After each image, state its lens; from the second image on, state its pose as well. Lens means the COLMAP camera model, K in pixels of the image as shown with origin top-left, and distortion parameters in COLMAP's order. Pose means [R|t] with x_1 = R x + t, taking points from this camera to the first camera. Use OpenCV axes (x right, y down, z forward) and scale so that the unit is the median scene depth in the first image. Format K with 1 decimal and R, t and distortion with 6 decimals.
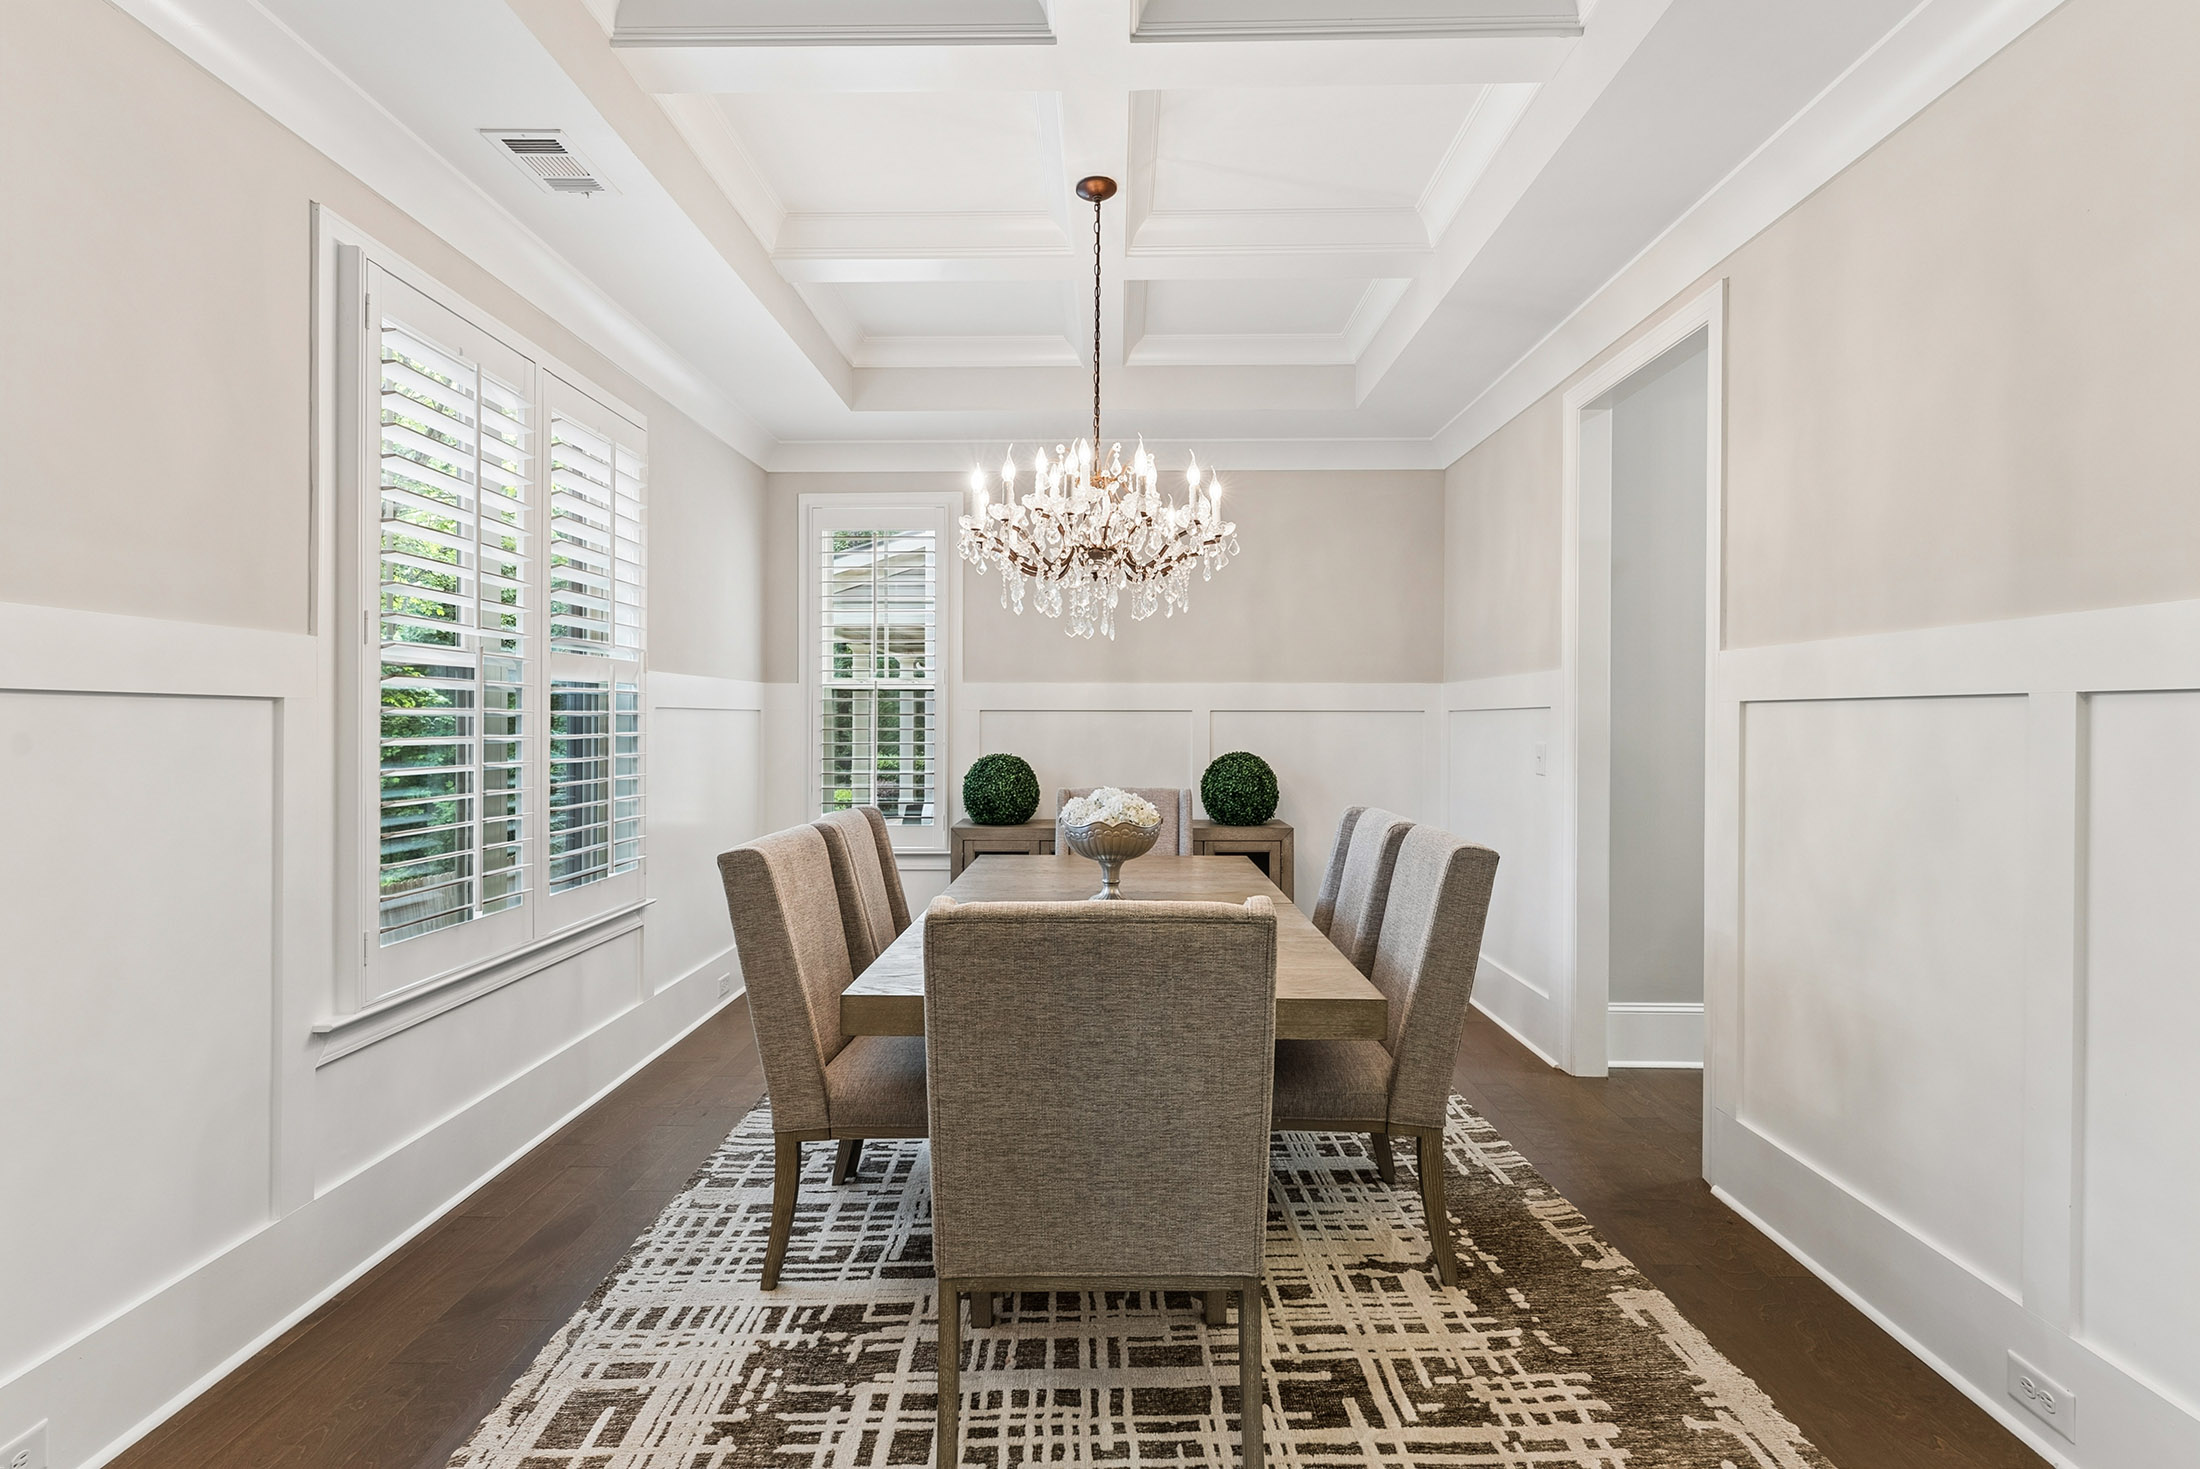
lens RADIAL K [[997.1, 0, 1096.0], [0, 997.1, 725.4], [0, 0, 1]] dist [-0.001705, -0.000478]
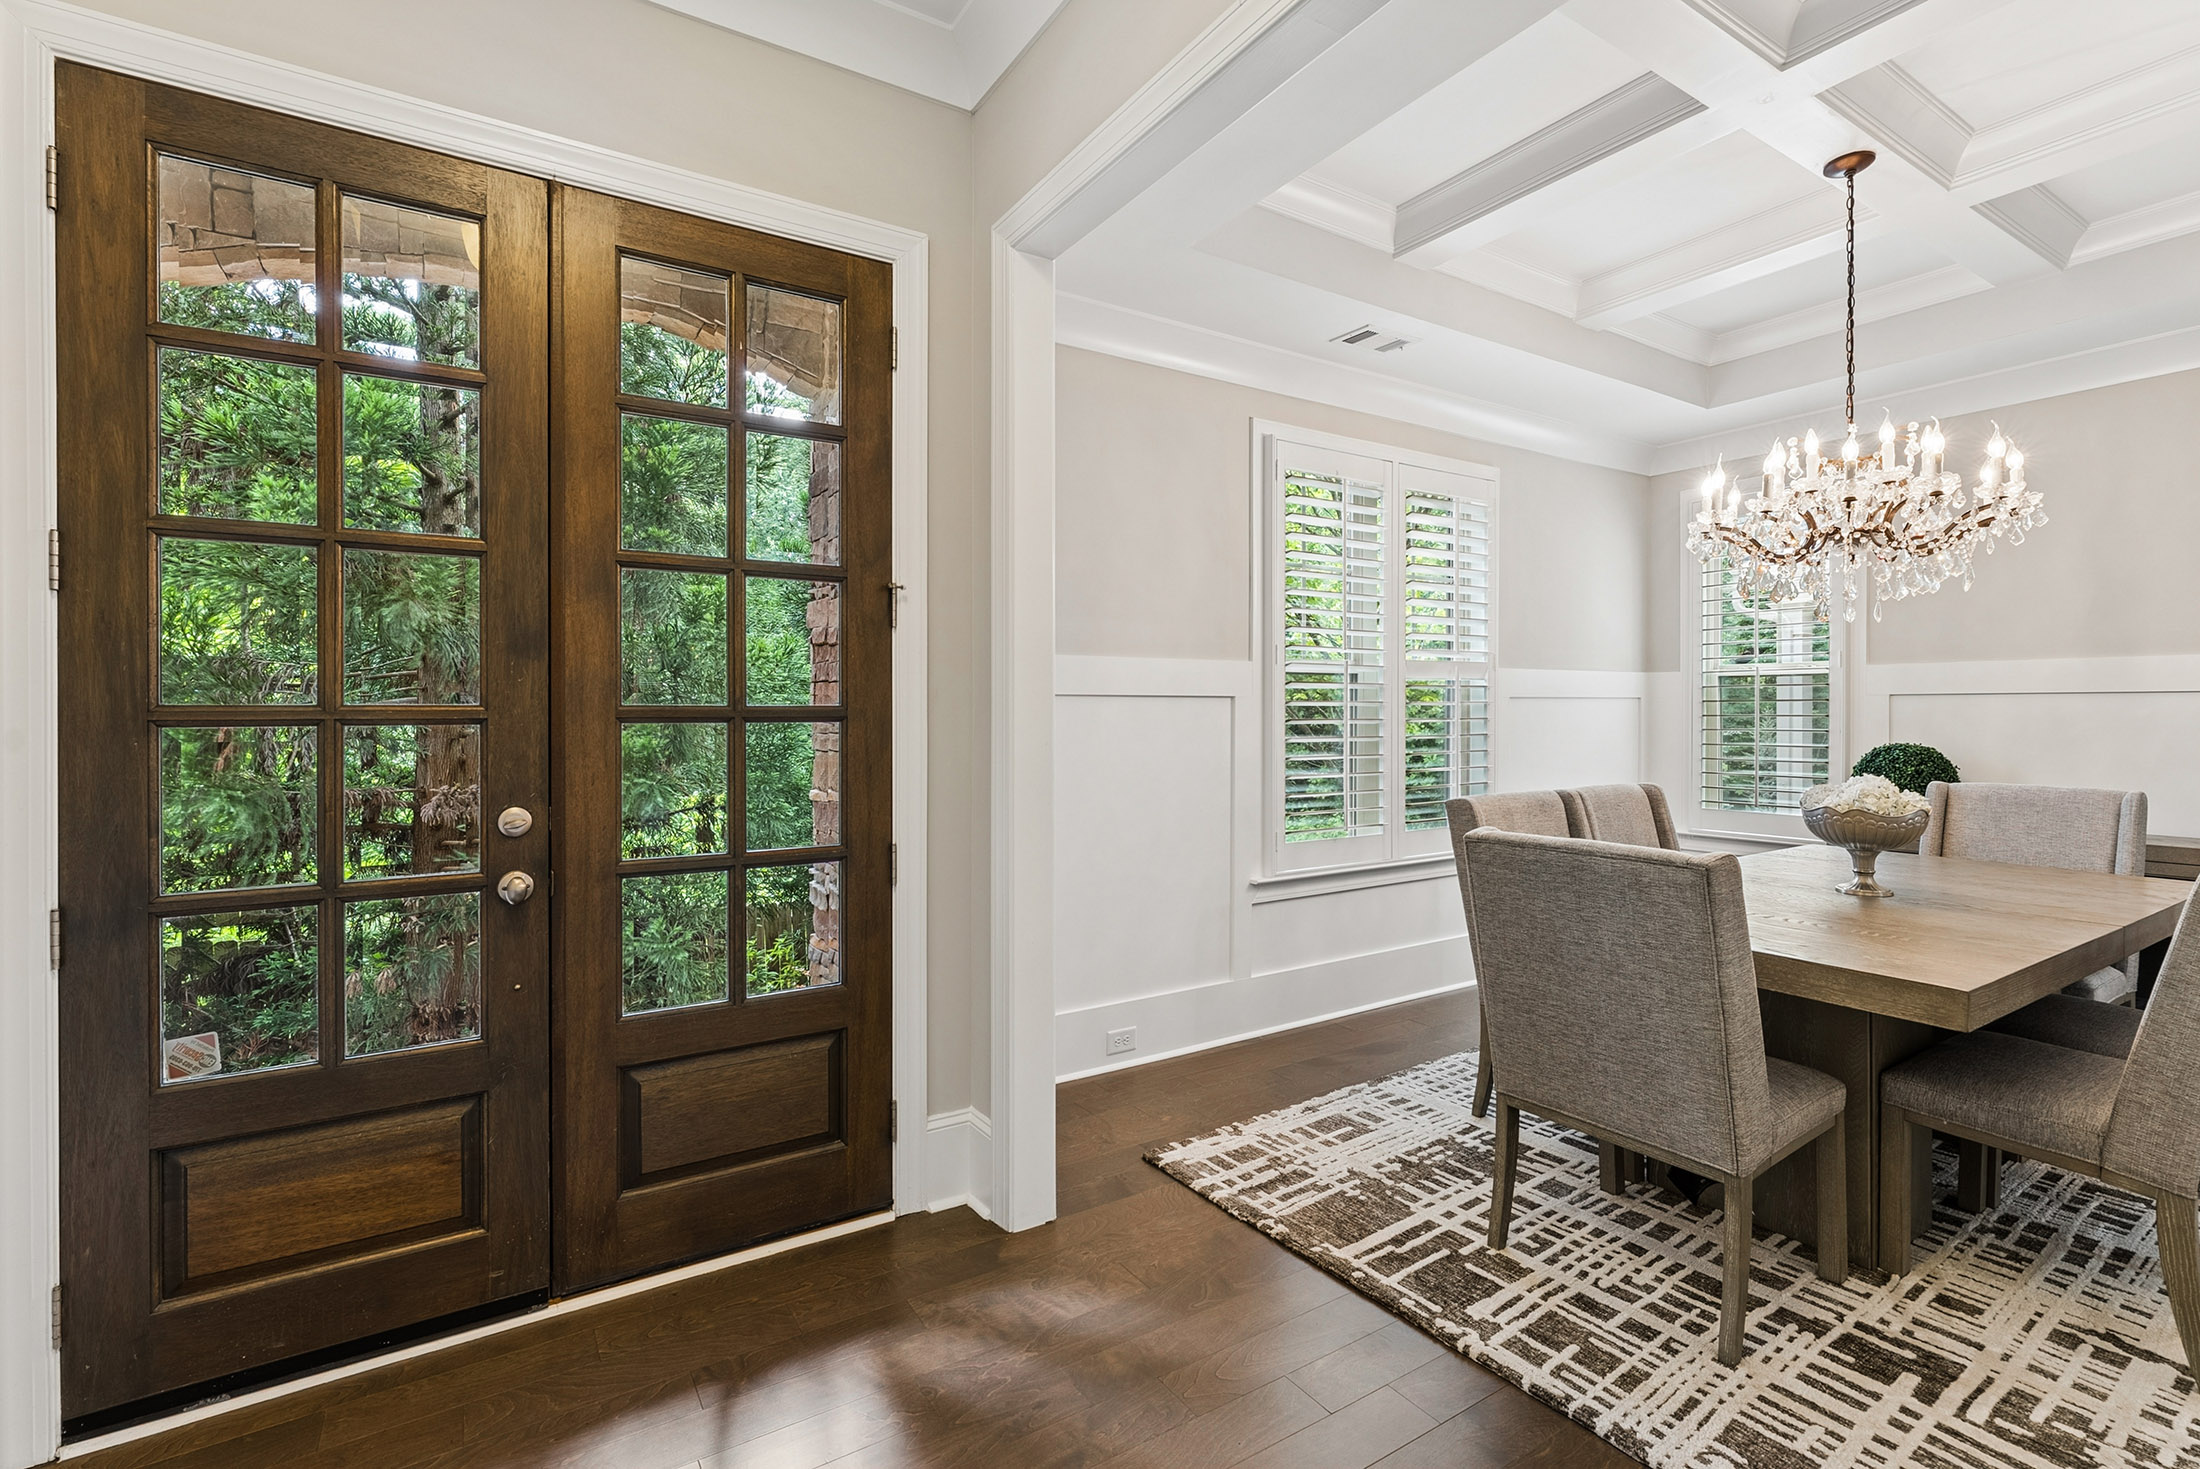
lens RADIAL K [[989.5, 0, 1093.8], [0, 989.5, 714.2], [0, 0, 1]] dist [0.000136, -0.000648]
pose [[0.551394, 0.001953, -0.834242, 0.579123], [-0.000090, 0.999997, 0.002282, 0.001548], [0.834245, -0.001183, 0.551393, -0.228016]]
